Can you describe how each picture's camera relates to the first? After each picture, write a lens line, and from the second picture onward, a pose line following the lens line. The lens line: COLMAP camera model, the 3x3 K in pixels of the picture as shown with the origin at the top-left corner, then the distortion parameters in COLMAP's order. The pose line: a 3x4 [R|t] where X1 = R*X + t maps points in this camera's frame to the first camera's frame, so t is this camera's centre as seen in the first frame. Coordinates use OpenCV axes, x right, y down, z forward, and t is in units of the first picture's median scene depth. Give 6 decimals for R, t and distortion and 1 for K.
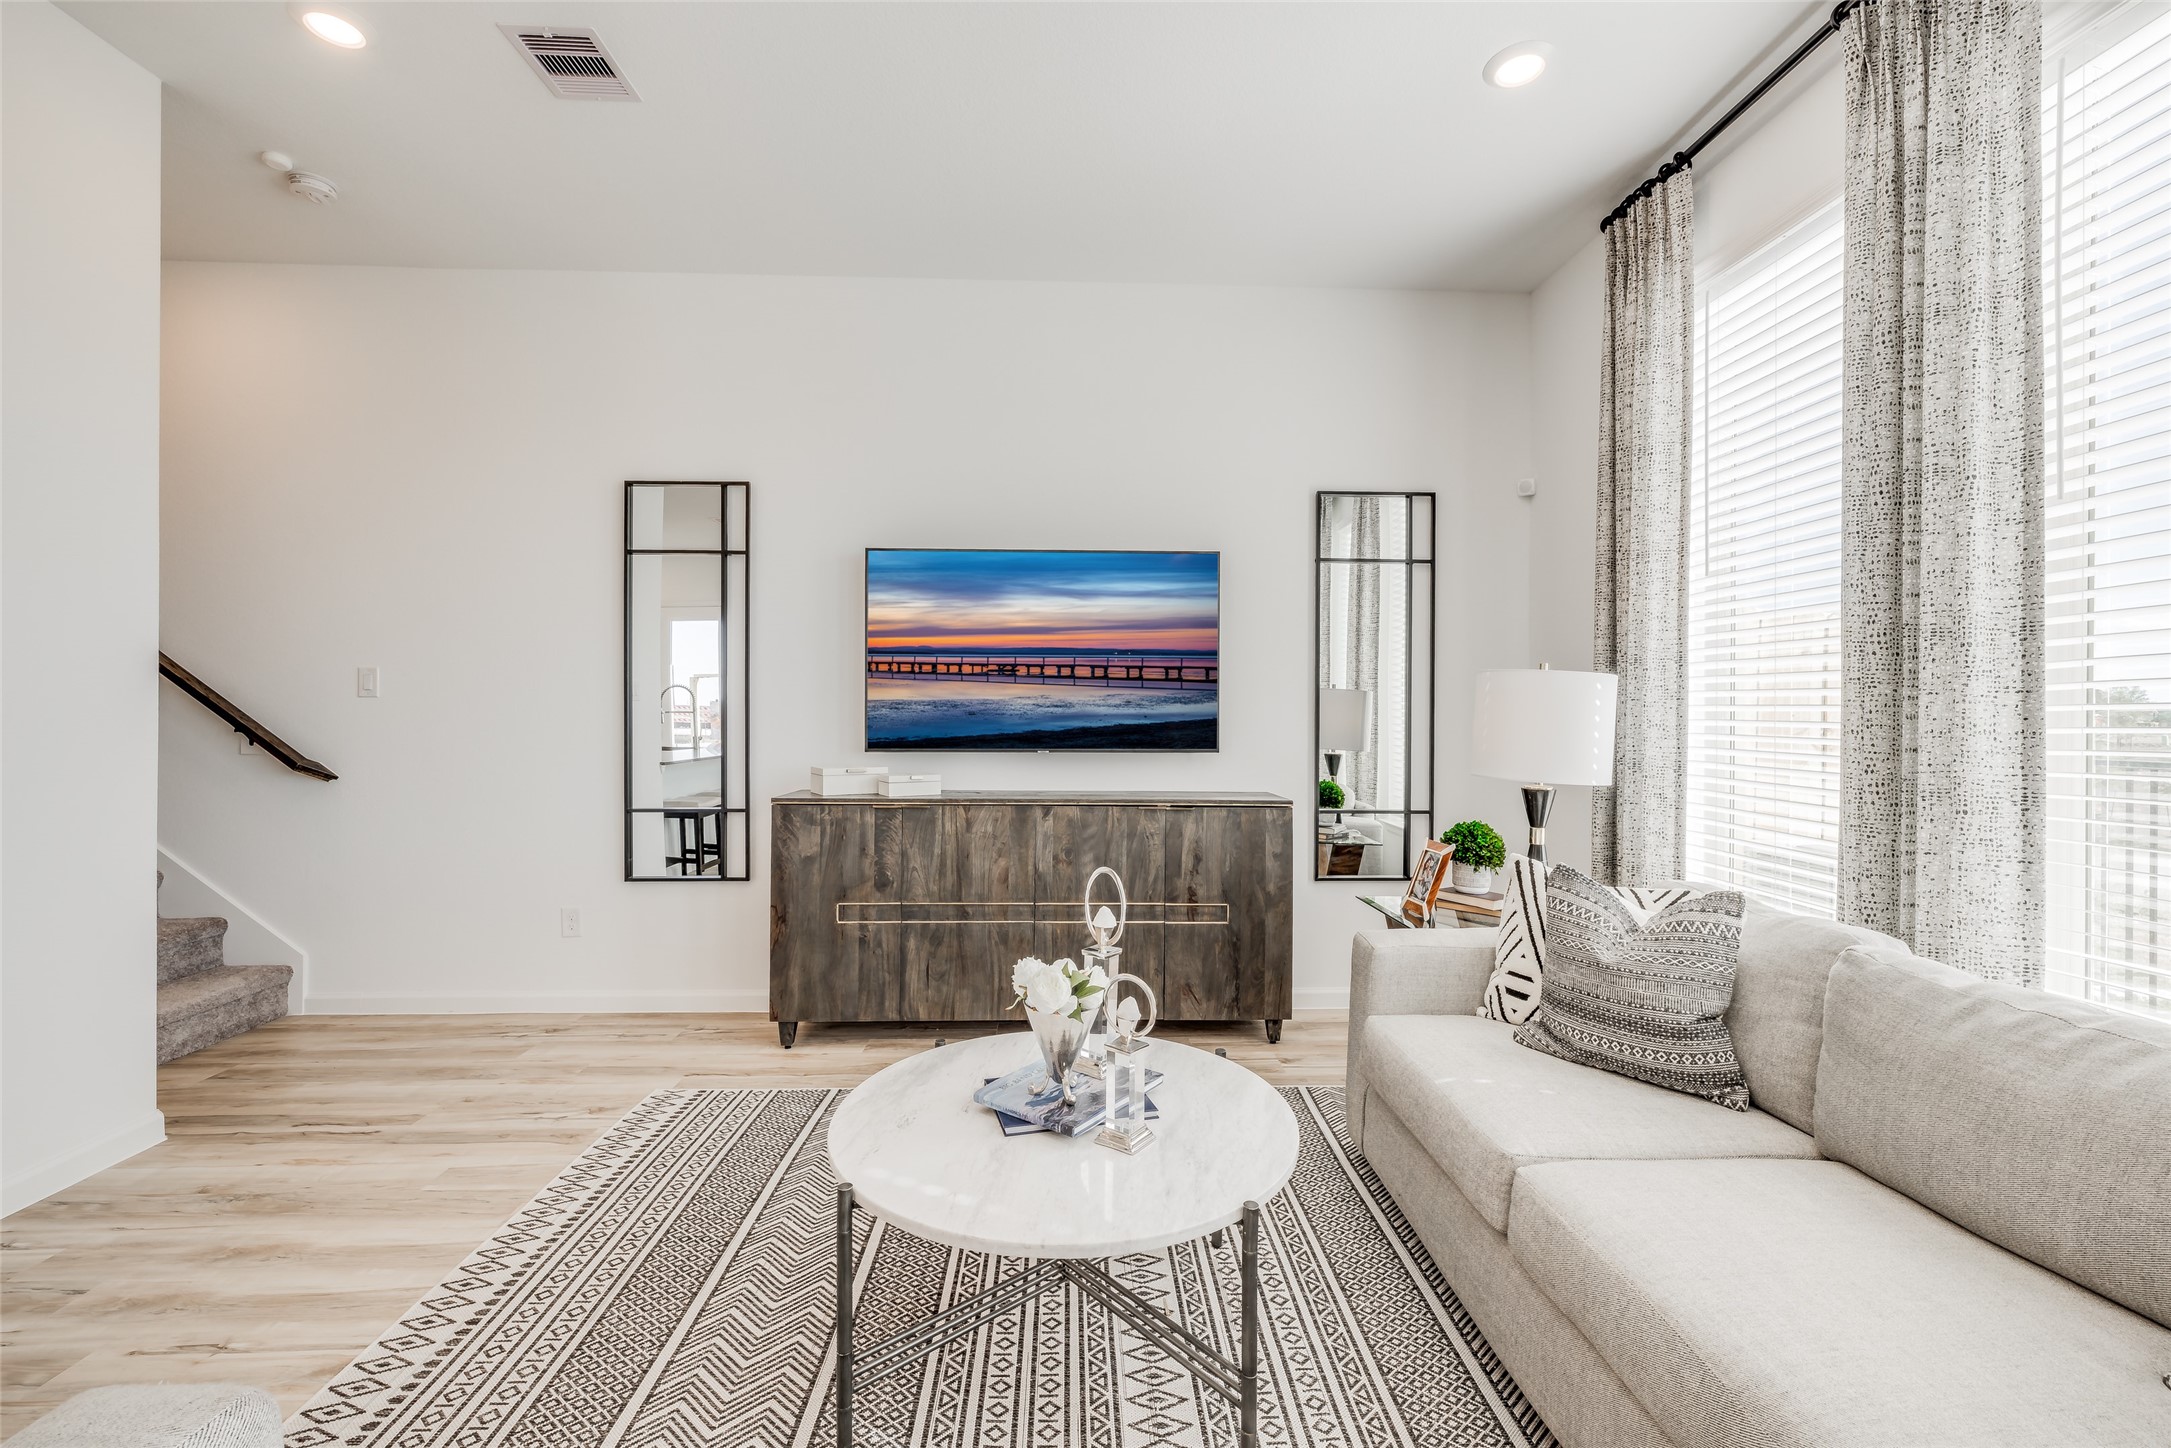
lens RADIAL K [[910.5, 0, 1102.1], [0, 910.5, 720.6], [0, 0, 1]] dist [-0.002413, 0.000127]
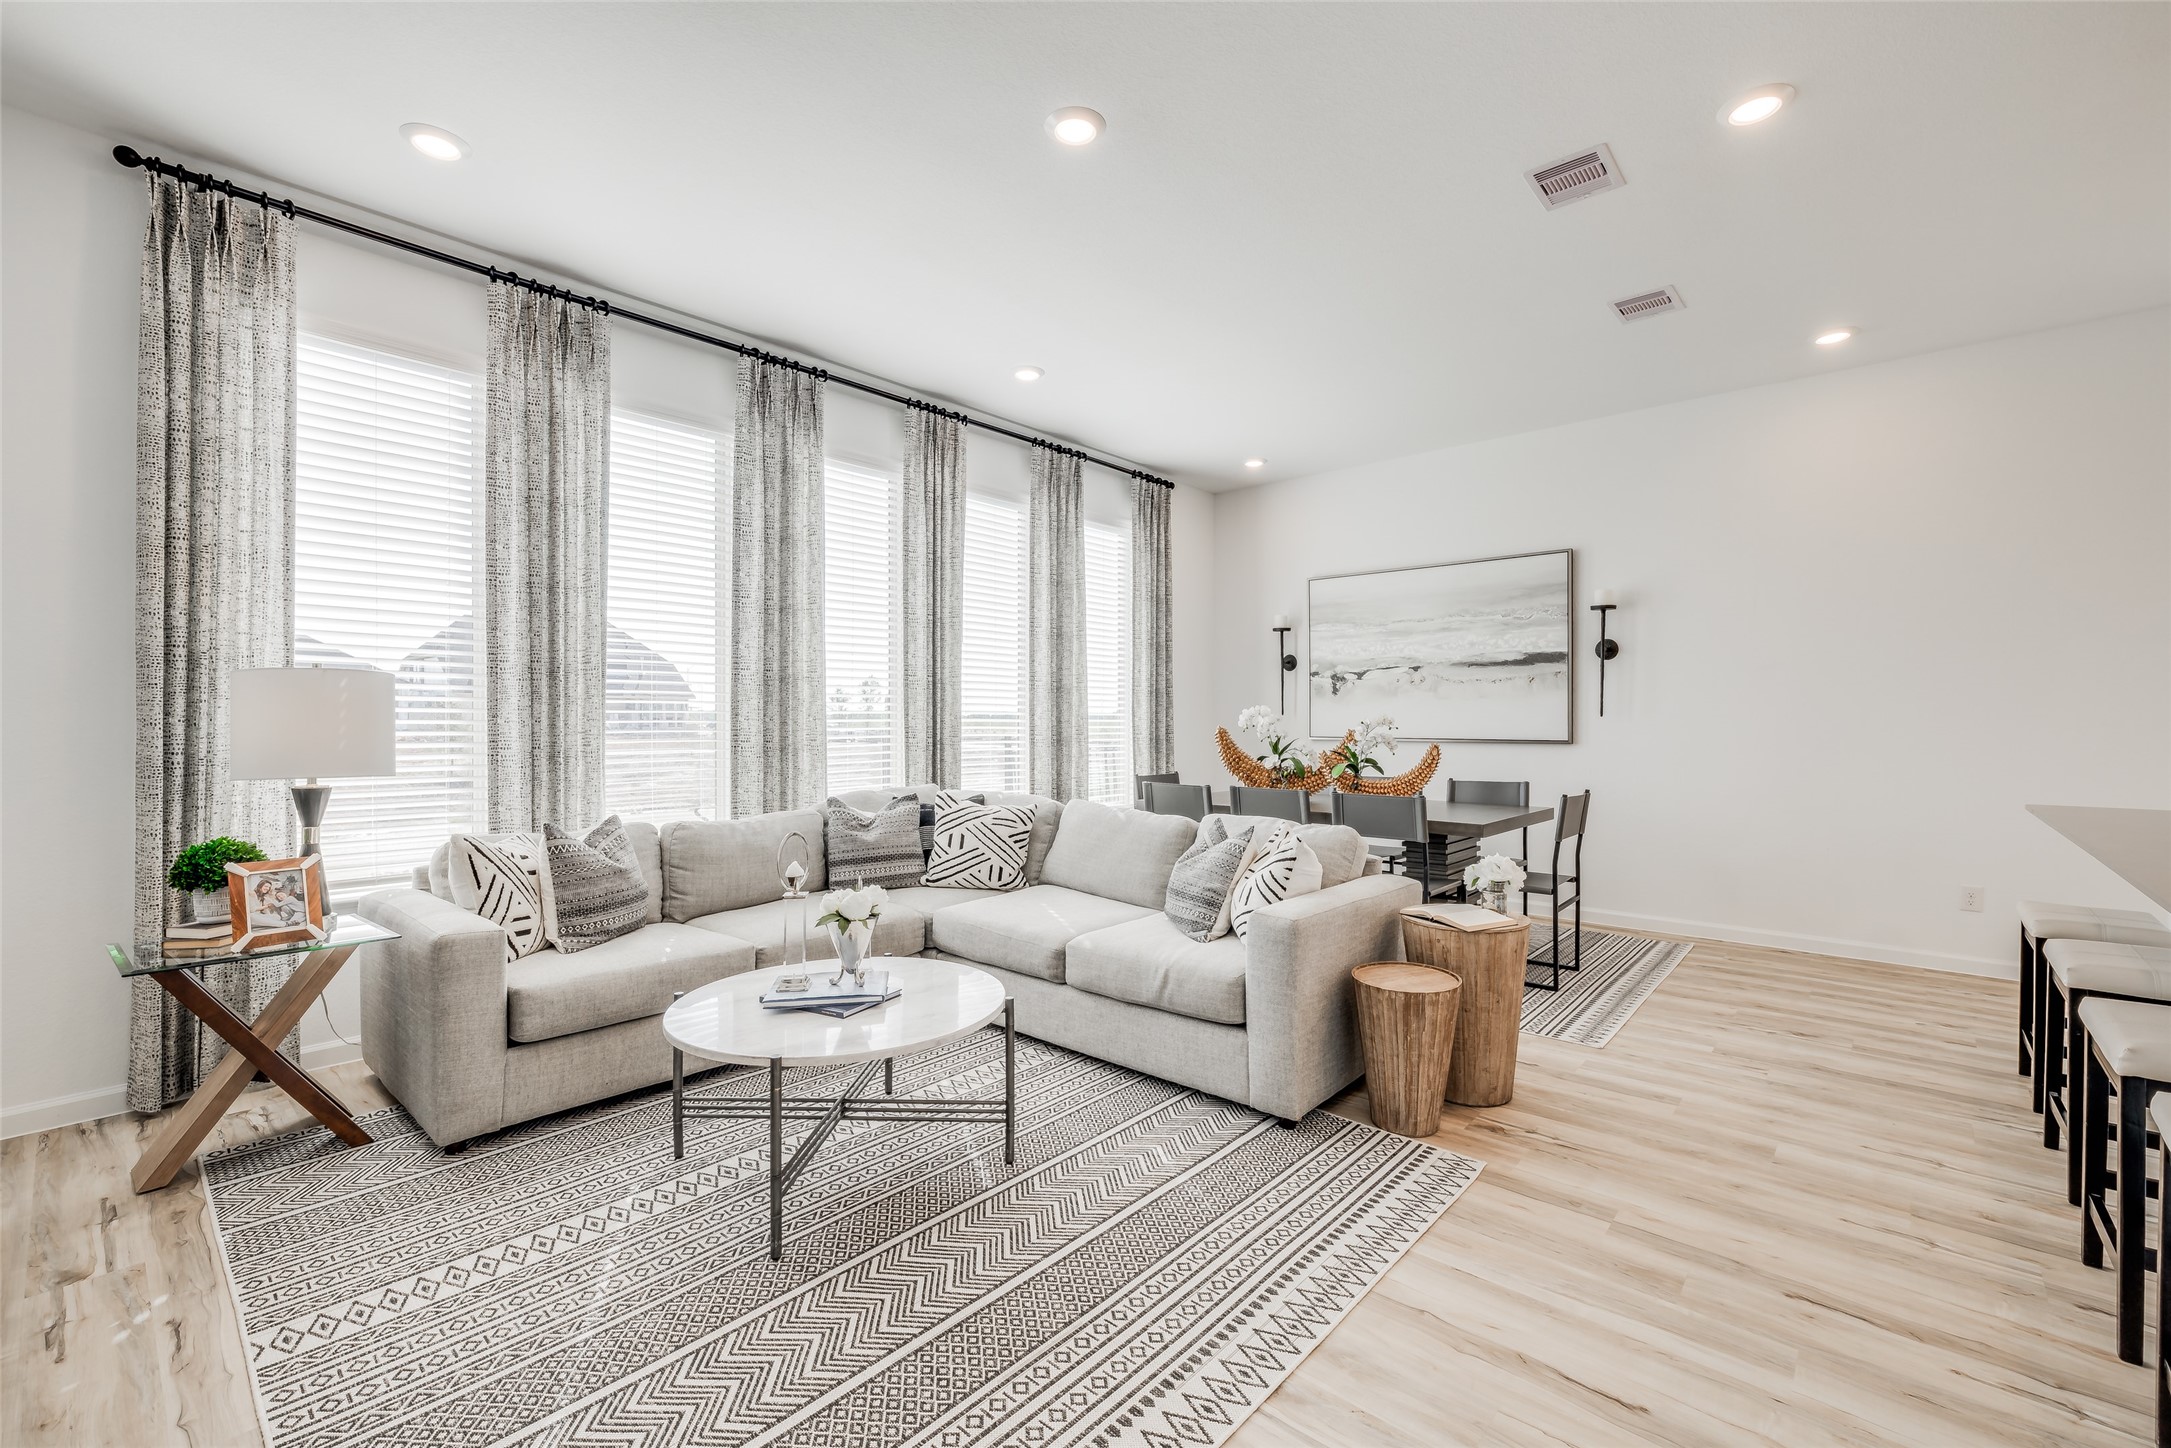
lens RADIAL K [[910.5, 0, 1083.2], [0, 910.5, 733.9], [0, 0, 1]] dist [-0.002413, 0.000127]
pose [[-0.707595, -0.020508, 0.706320, -0.698948], [-0.004867, 0.999696, 0.024150, -0.010363], [-0.706601, 0.013651, -0.707480, 0.937807]]
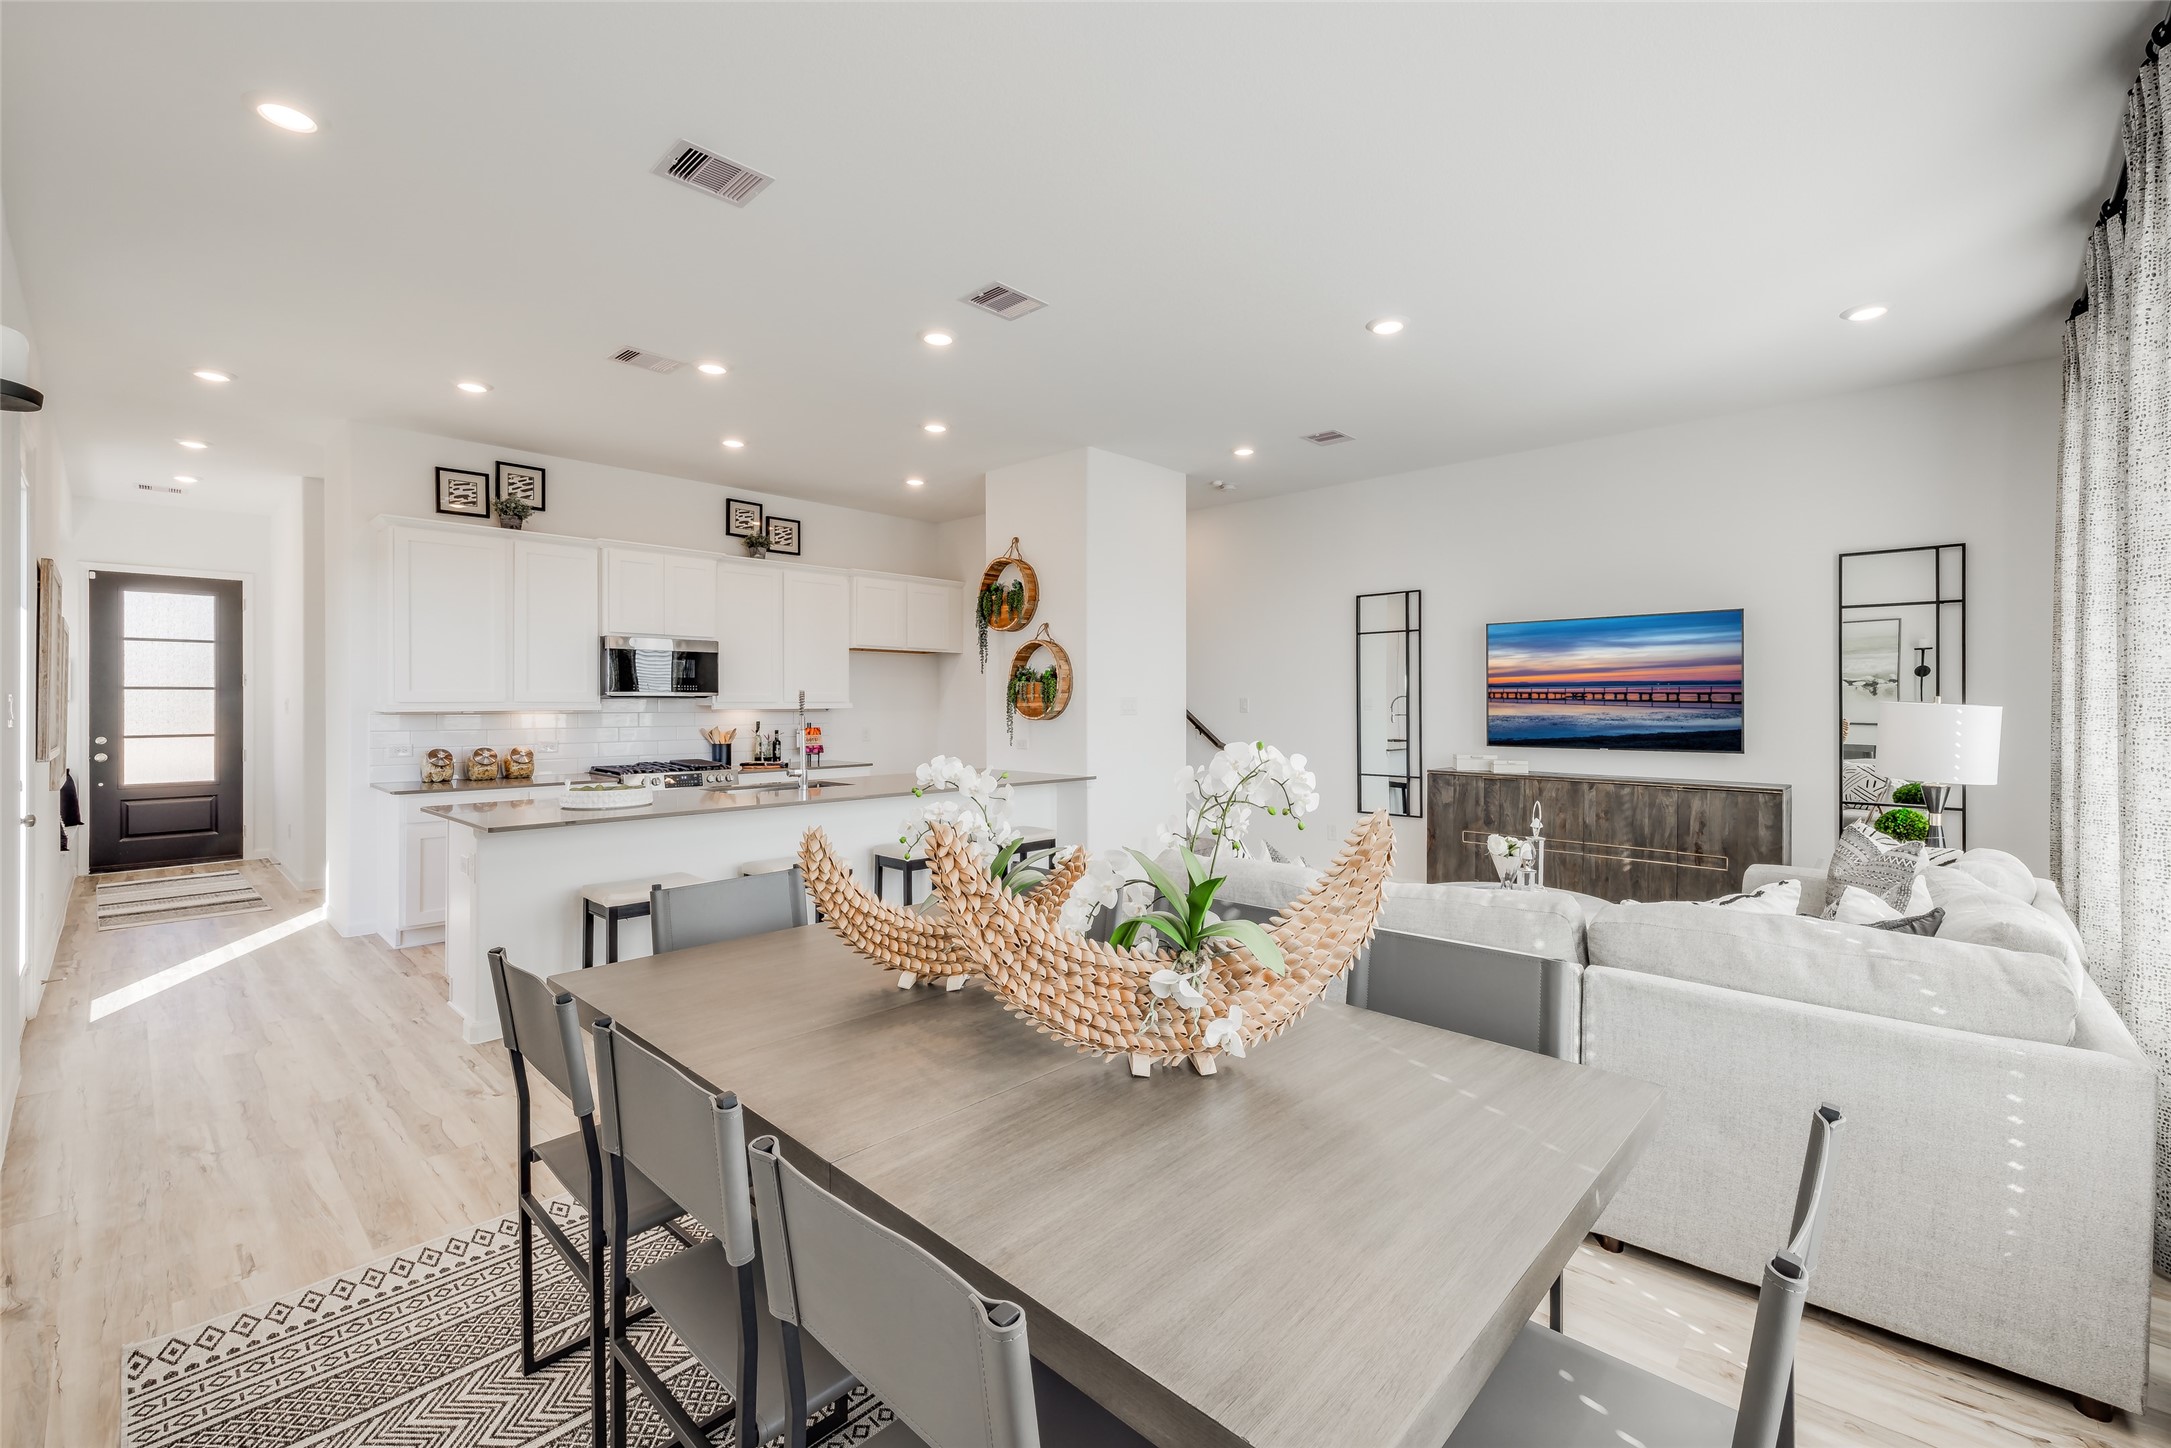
lens RADIAL K [[910.5, 0, 1086.9], [0, 910.5, 702.0], [0, 0, 1]] dist [-0.002413, 0.000127]
pose [[0.692637, -0.008319, -0.721239, 0.489153], [0.003103, 0.999959, -0.008554, -0.039071], [0.721280, 0.003686, 0.692634, -0.774093]]
